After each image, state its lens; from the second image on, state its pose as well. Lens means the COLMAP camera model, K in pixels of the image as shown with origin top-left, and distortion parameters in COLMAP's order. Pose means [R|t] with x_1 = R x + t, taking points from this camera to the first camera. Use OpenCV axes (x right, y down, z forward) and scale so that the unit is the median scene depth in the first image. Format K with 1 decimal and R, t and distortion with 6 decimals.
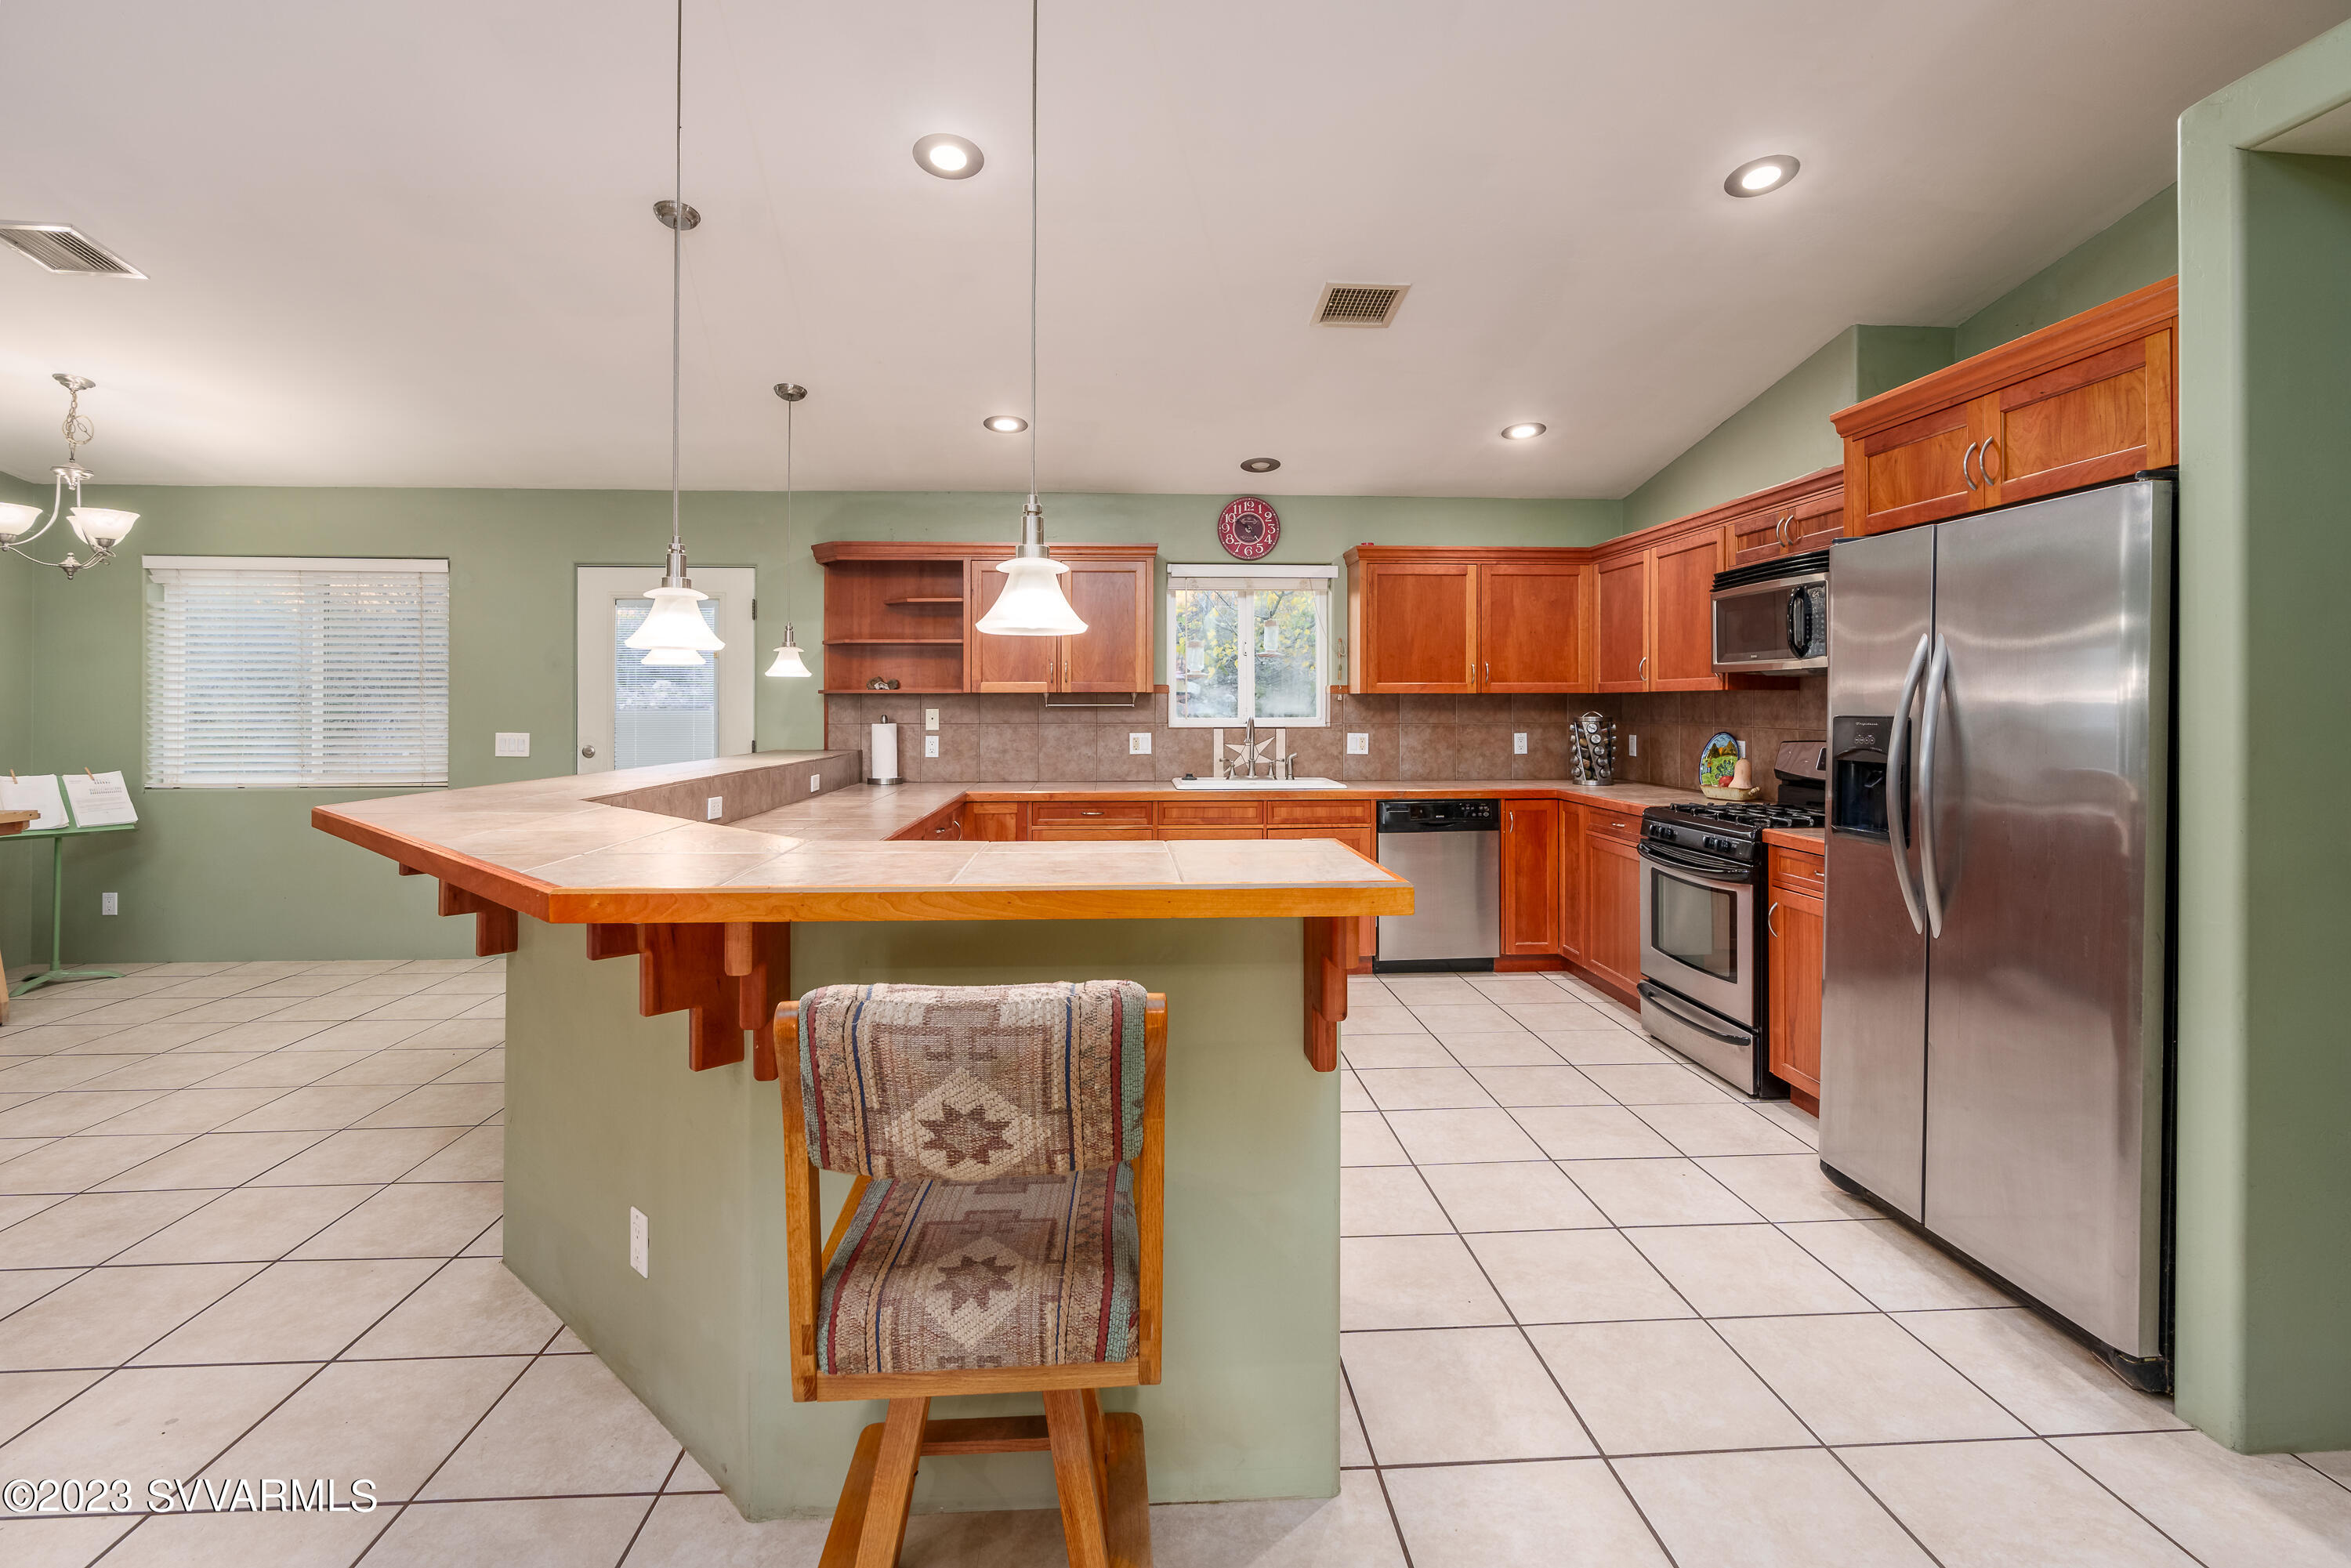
lens RADIAL K [[1072.7, 0, 1177.9], [0, 1072.7, 705.5], [0, 0, 1]] dist [-0.011486, 0.004446]
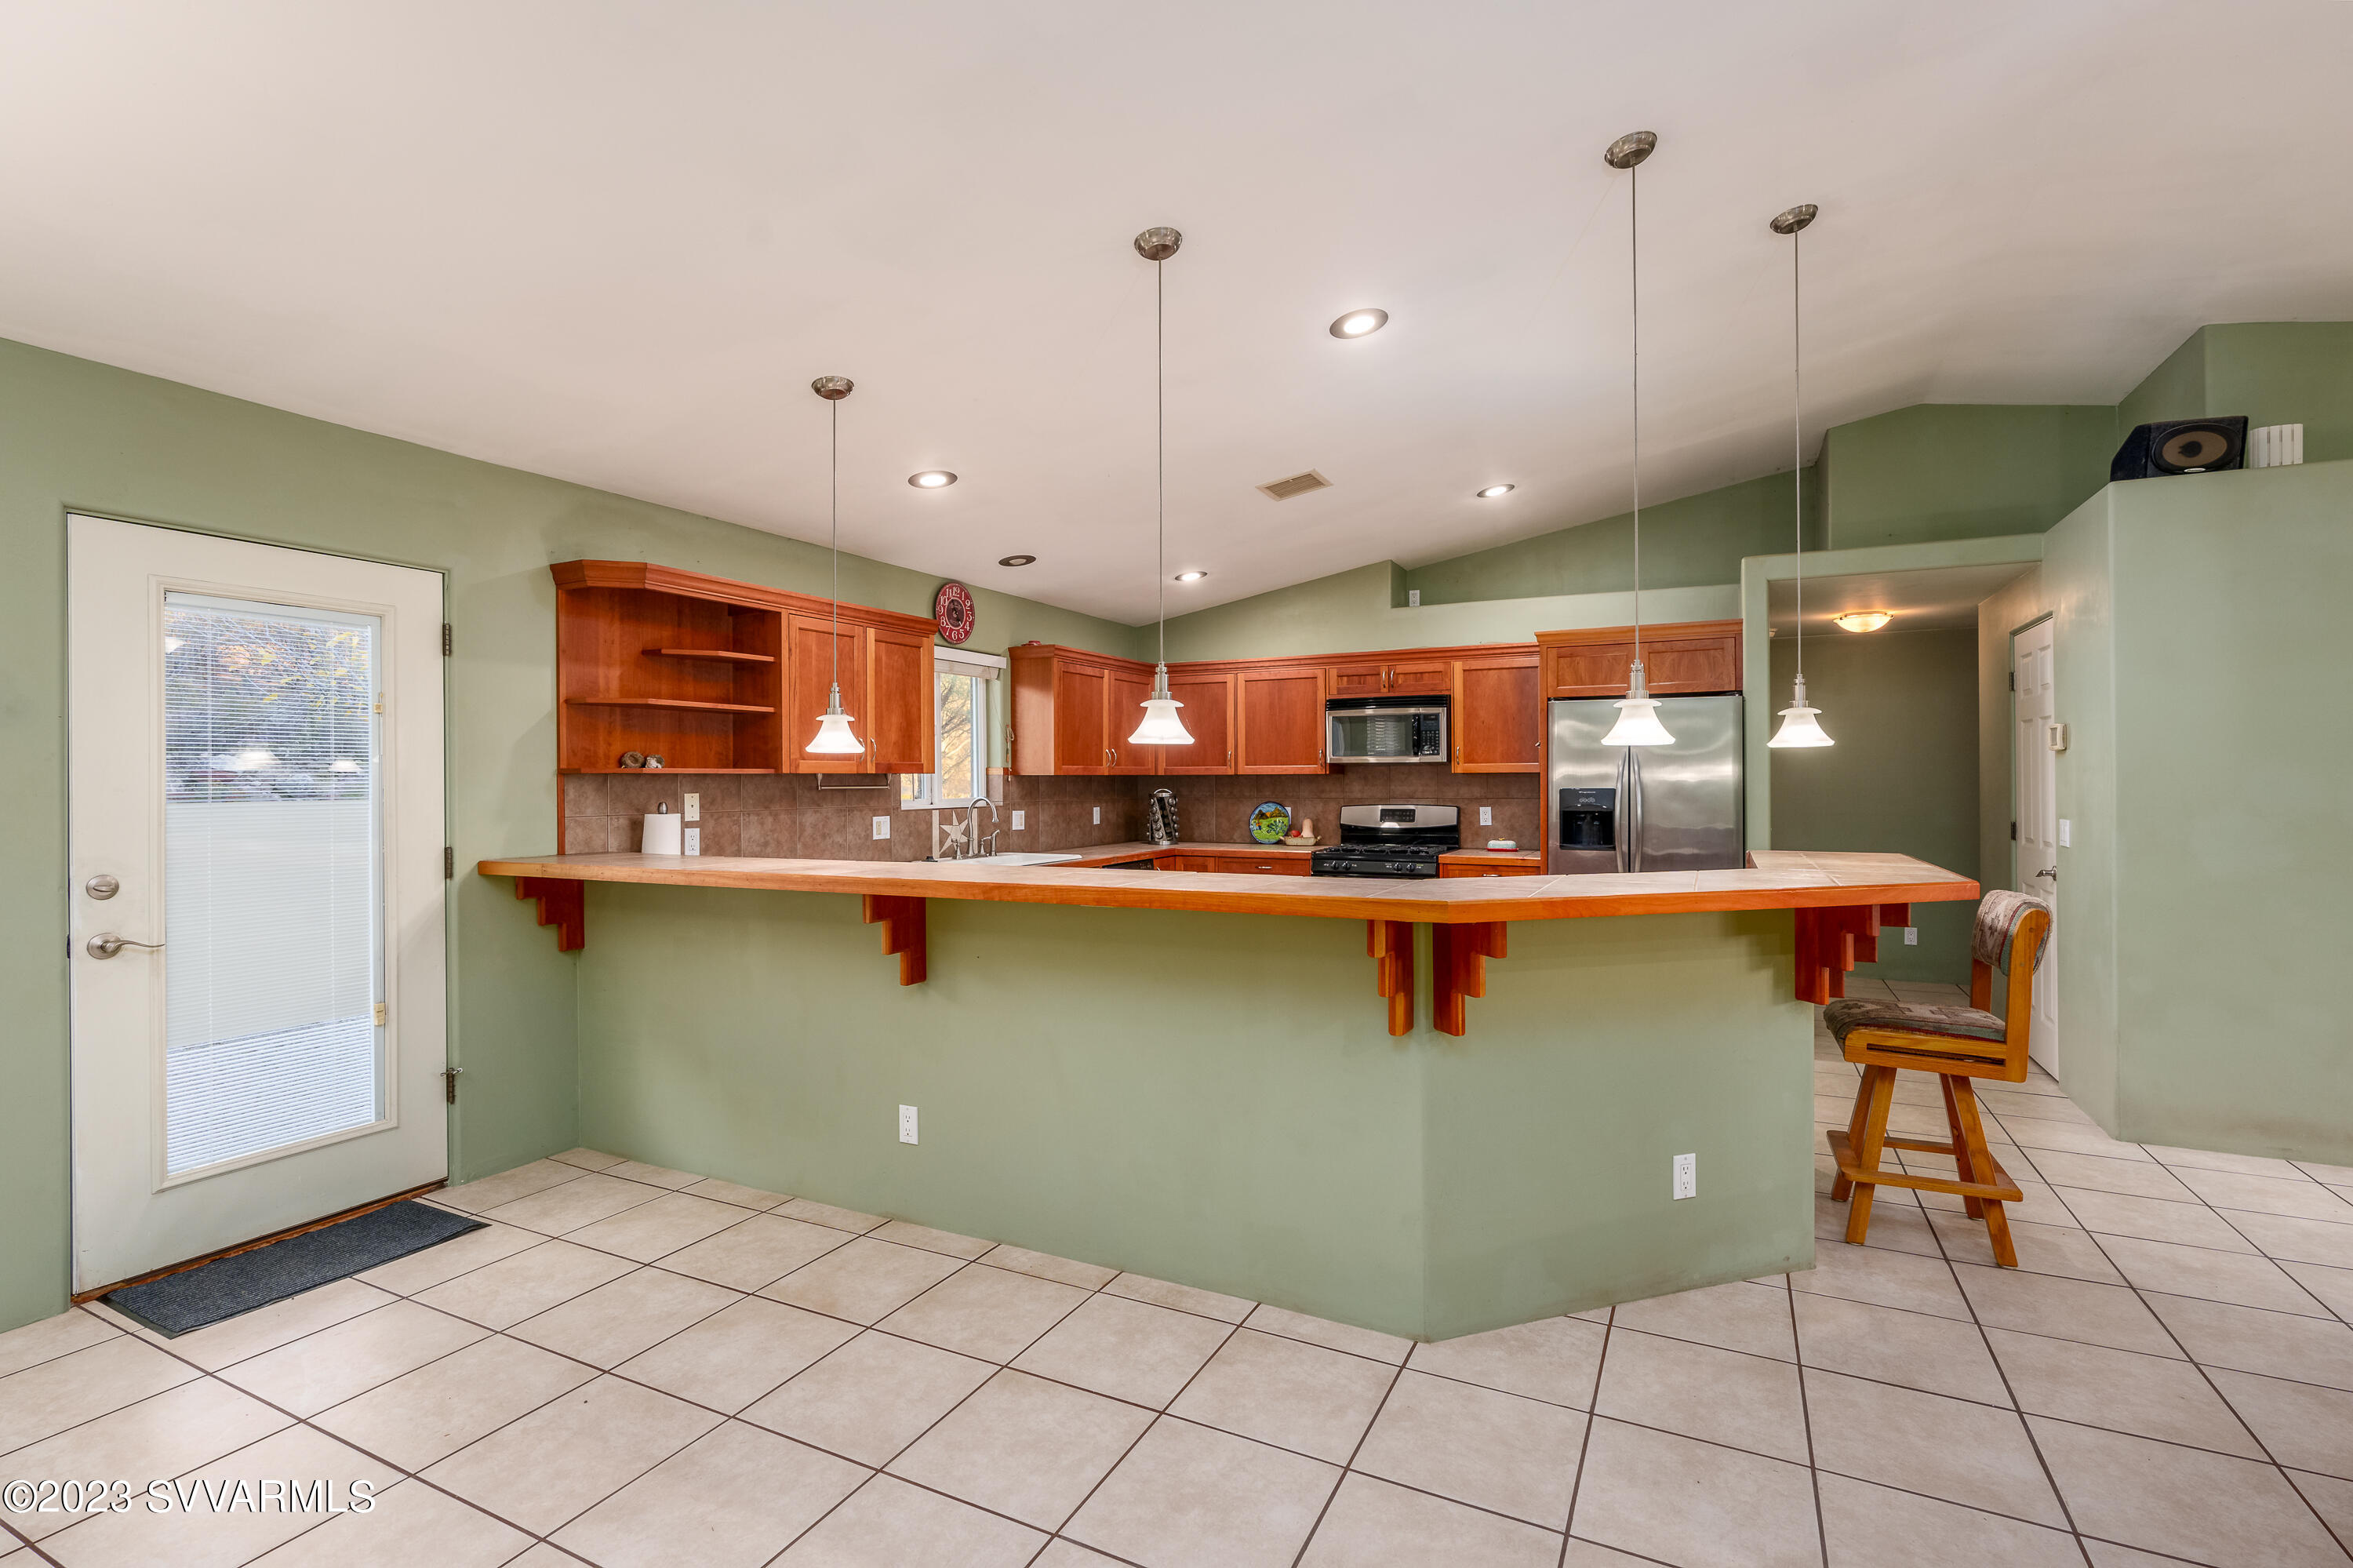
lens RADIAL K [[1073.7, 0, 1176.0], [0, 1073.7, 778.1], [0, 0, 1]] dist [-0.011486, 0.004446]
pose [[0.502112, -0.000228, 0.864803, -0.752387], [0.005914, 0.999977, -0.003170, -0.003472], [-0.864783, 0.006706, 0.502102, 0.323323]]
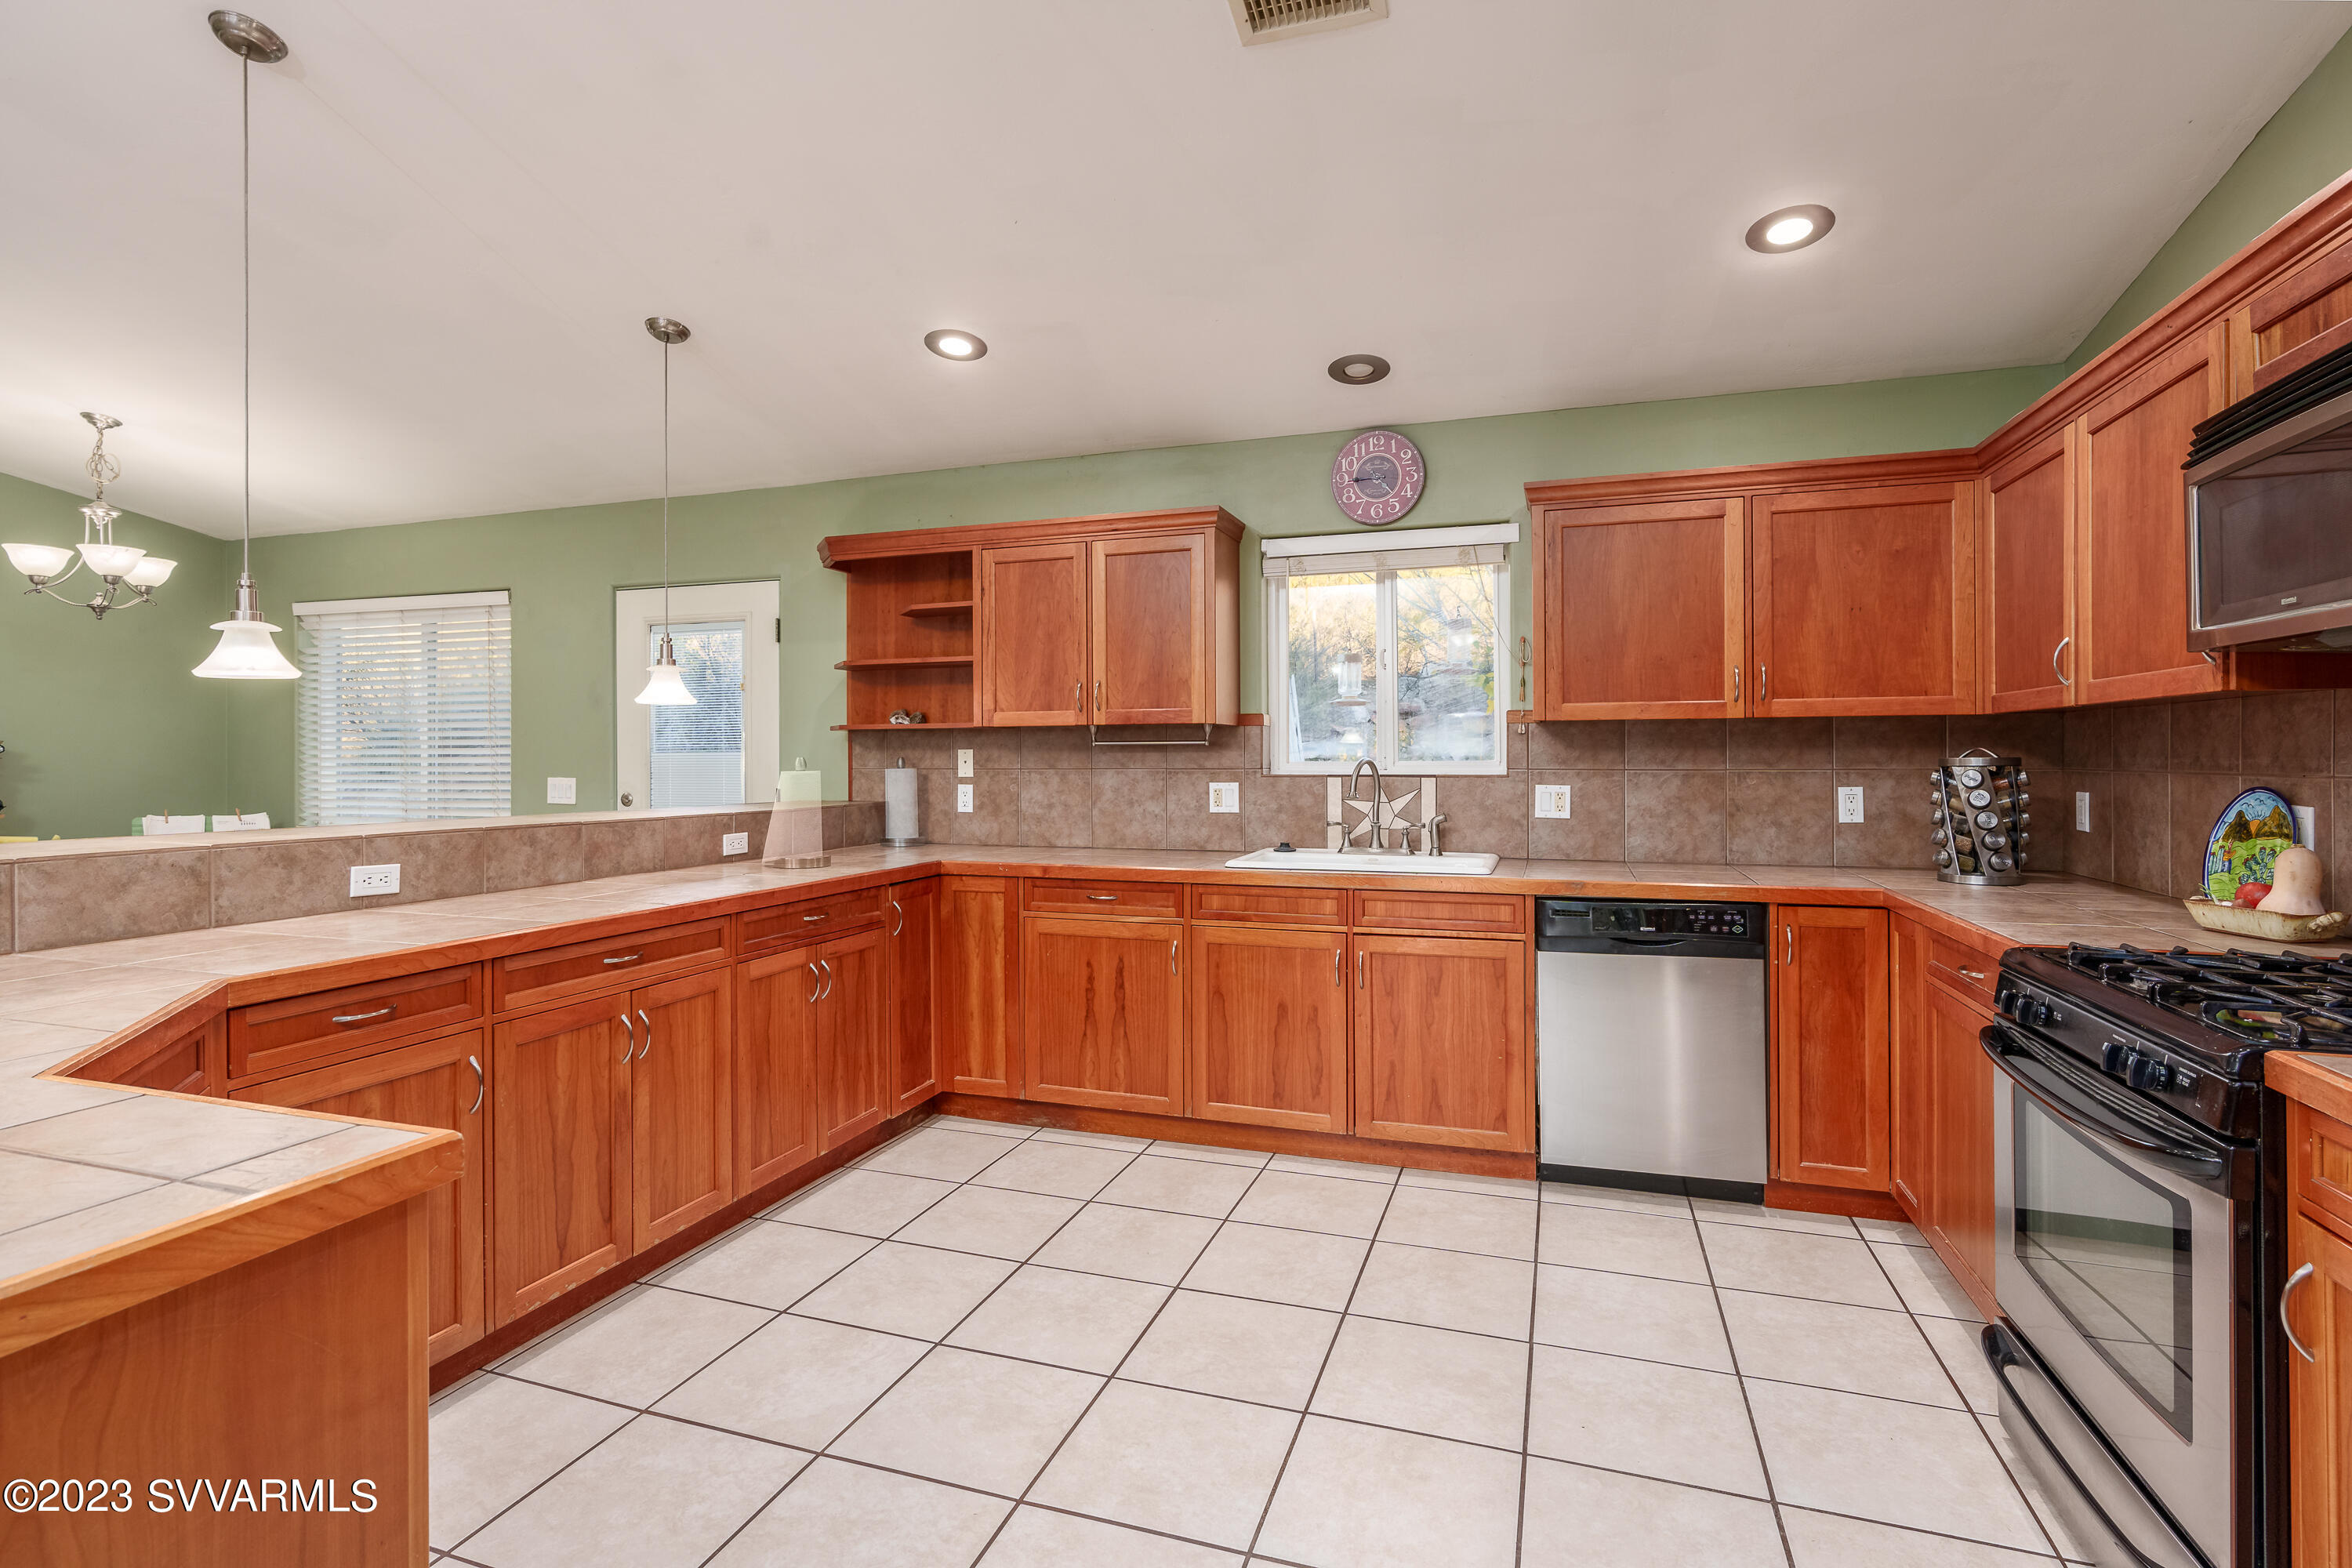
lens RADIAL K [[1109.9, 0, 1190.3], [0, 1109.9, 755.6], [0, 0, 1]] dist [-0.011165, 0.004880]
pose [[0.929397, -0.002379, -0.369074, 0.223776], [0.001924, 0.999997, -0.001603, 0.009737], [0.369076, 0.000780, 0.929399, 0.333977]]
